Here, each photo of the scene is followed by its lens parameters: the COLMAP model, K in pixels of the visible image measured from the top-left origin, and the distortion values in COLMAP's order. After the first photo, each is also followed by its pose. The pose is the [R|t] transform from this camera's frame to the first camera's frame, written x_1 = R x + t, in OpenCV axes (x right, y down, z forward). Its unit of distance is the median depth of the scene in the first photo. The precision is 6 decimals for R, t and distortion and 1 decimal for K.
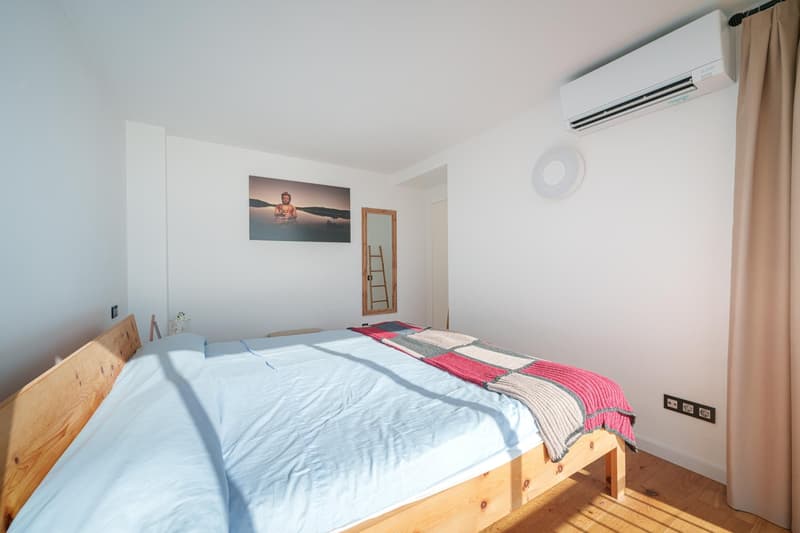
lens RADIAL K [[324.6, 0, 401.6], [0, 324.6, 263.3], [0, 0, 1]] dist [0.000493, -0.000227]
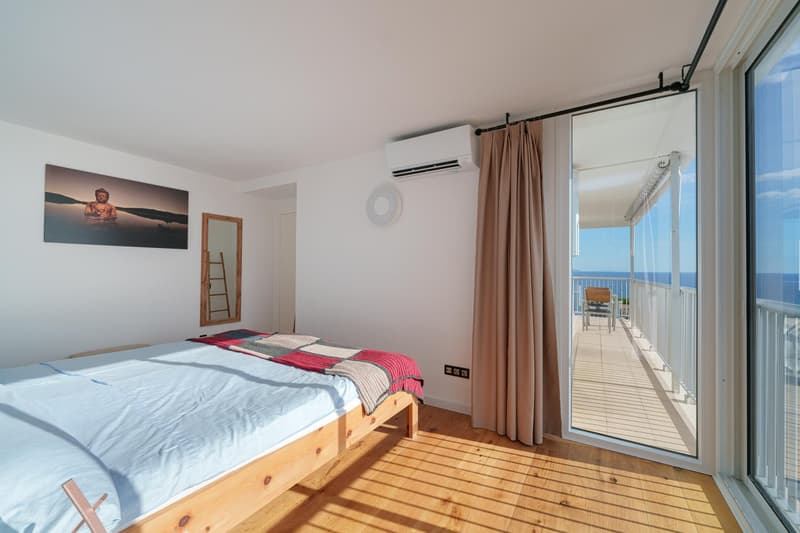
lens RADIAL K [[324.6, 0, 401.6], [0, 324.6, 263.3], [0, 0, 1]] dist [0.000493, -0.000227]
pose [[0.896712, 0.021713, 0.442081, -0.044387], [-0.014286, 0.999695, -0.020122, -0.034659], [-0.442384, 0.011729, 0.896749, -0.300134]]
